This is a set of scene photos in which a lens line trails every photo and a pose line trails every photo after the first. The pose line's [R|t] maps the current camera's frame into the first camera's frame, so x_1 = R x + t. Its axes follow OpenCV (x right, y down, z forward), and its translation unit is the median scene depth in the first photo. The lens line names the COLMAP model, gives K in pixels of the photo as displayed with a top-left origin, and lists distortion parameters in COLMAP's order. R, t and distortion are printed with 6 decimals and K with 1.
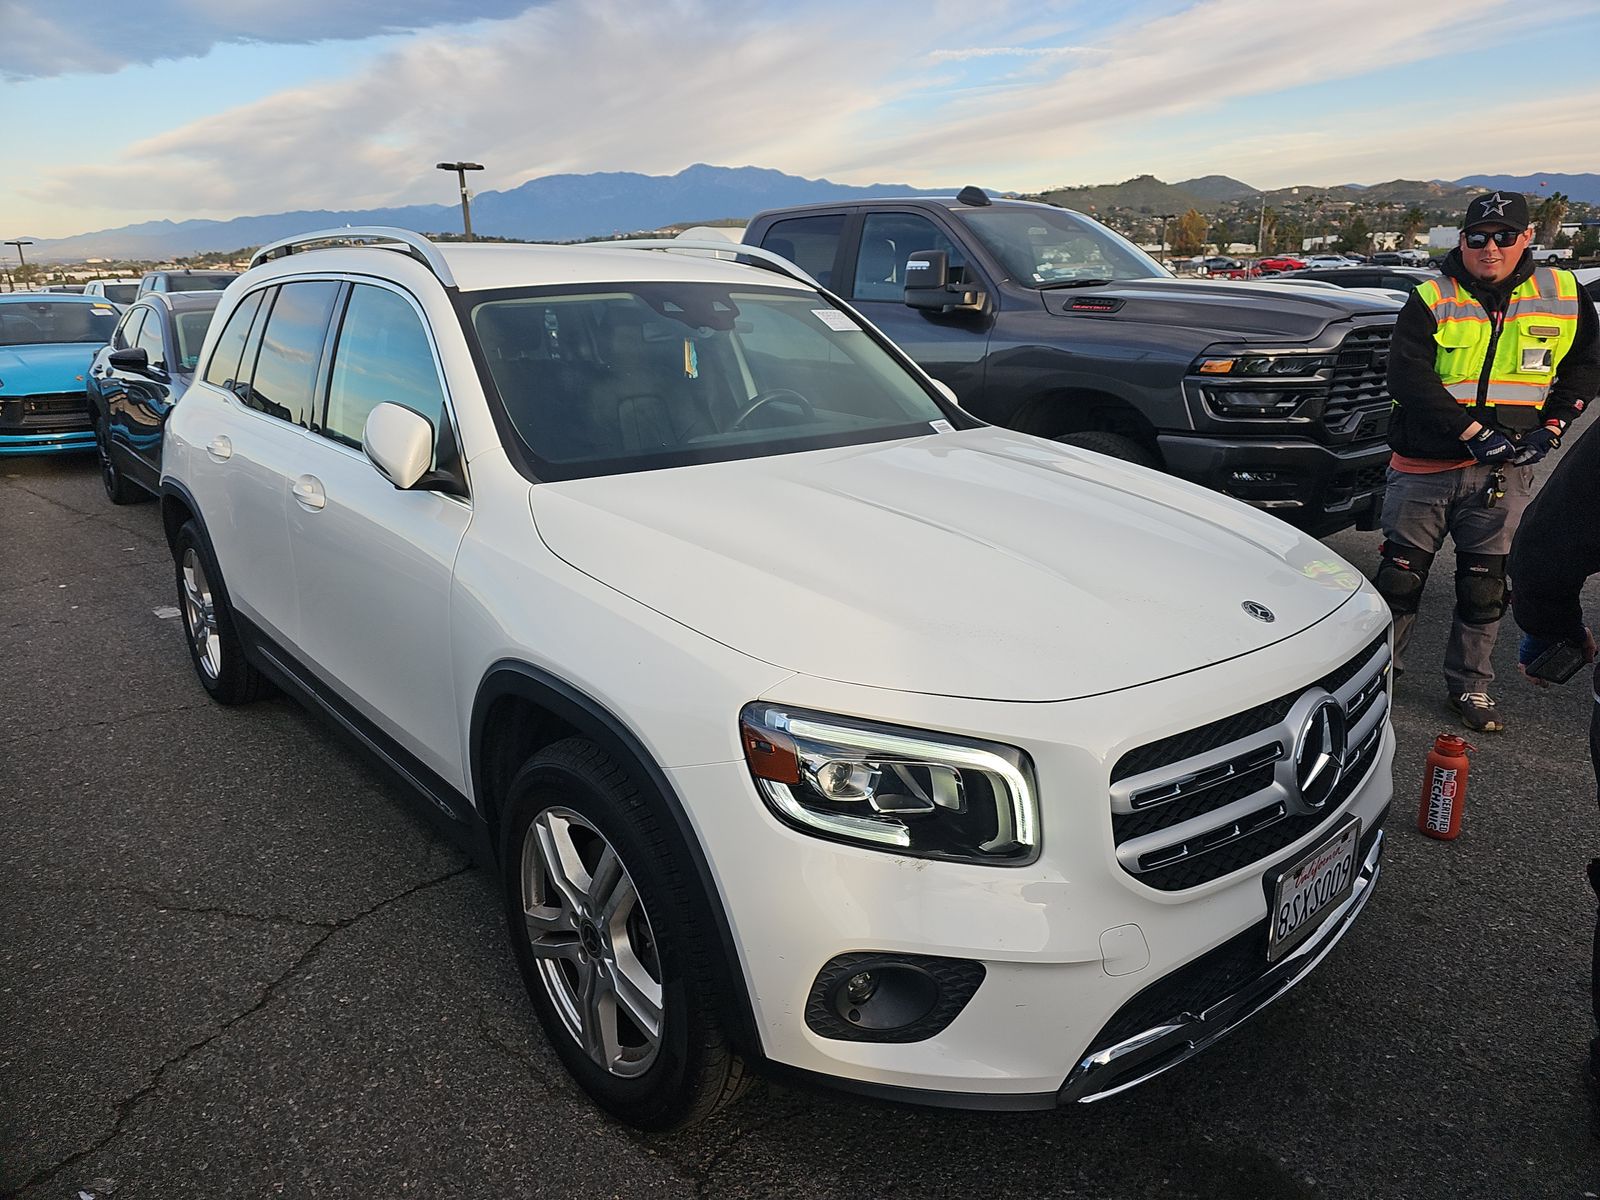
lens RADIAL K [[1063.8, 0, 808.0], [0, 1063.8, 625.1], [0, 0, 1]] dist [0.042803, -0.041625]
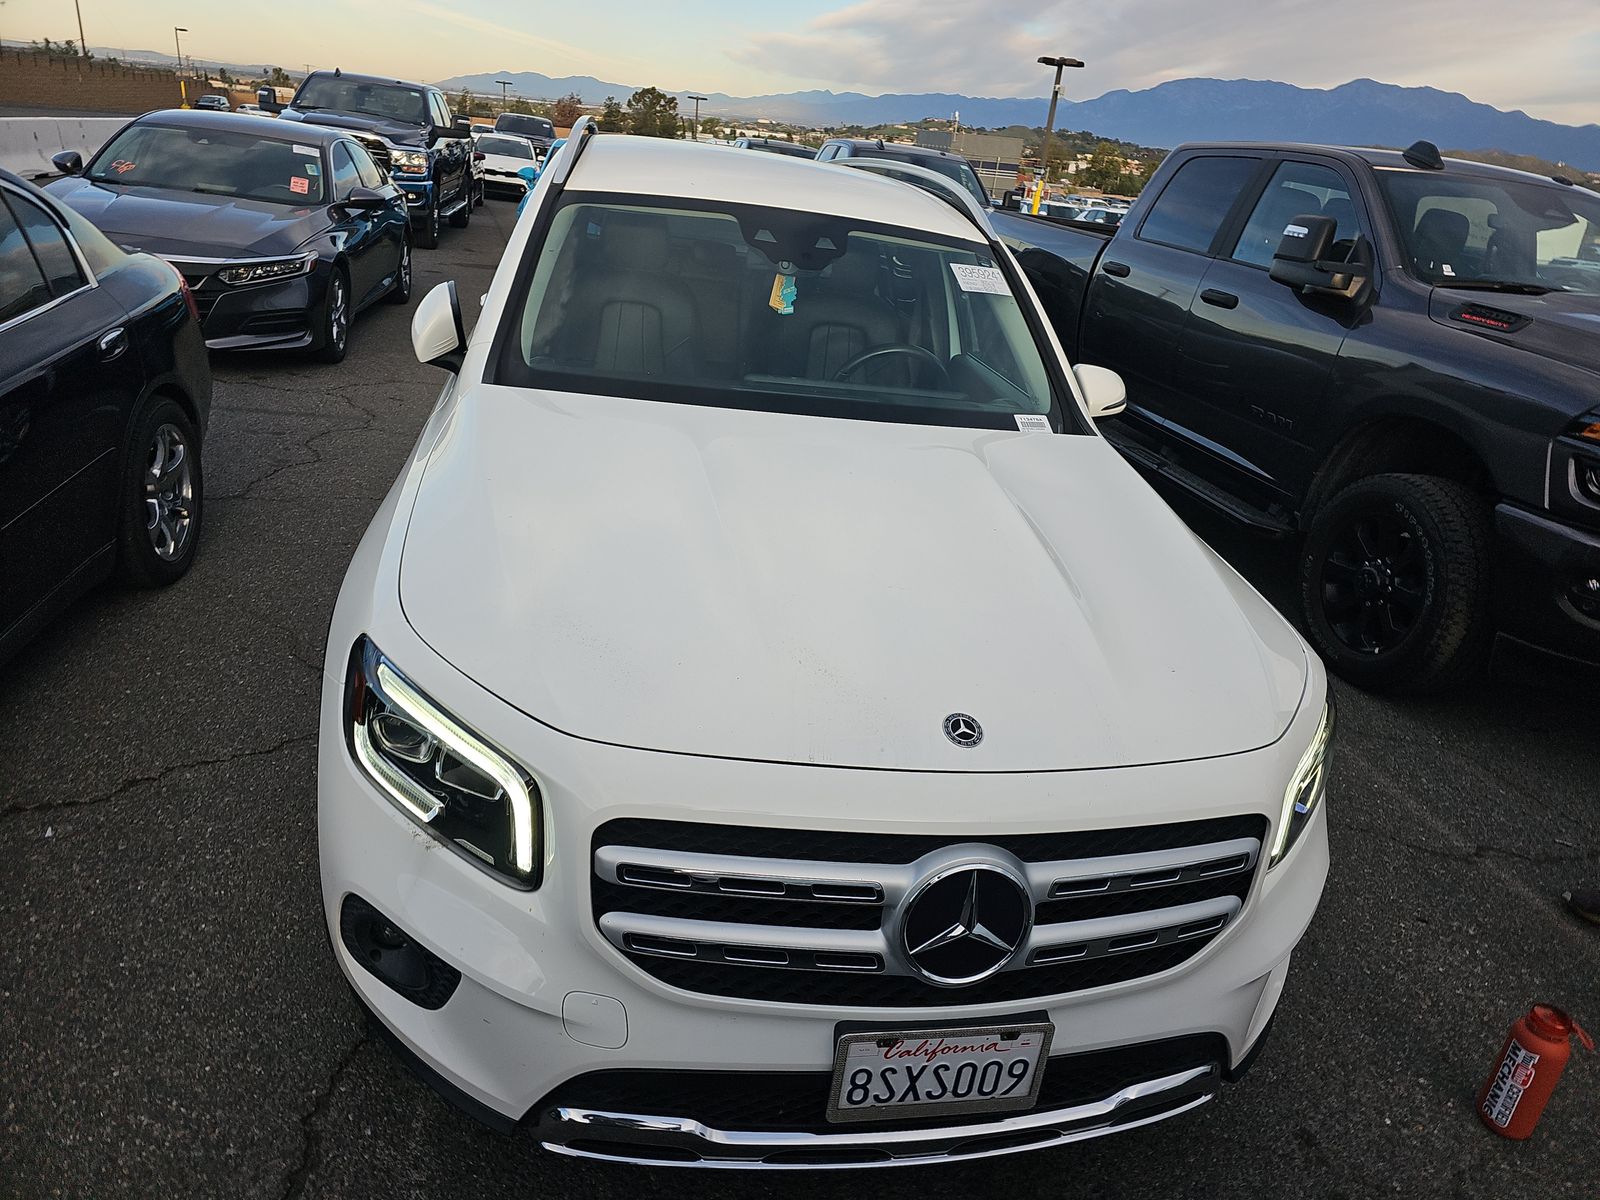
lens RADIAL K [[1039.3, 0, 798.8], [0, 1039.3, 640.5], [0, 0, 1]] dist [0.041278, -0.027889]
pose [[0.851605, 0.317027, -0.417447, 0.239934], [-0.274539, 0.948169, 0.160012, -0.065444], [0.446538, -0.021662, 0.894502, 0.096236]]
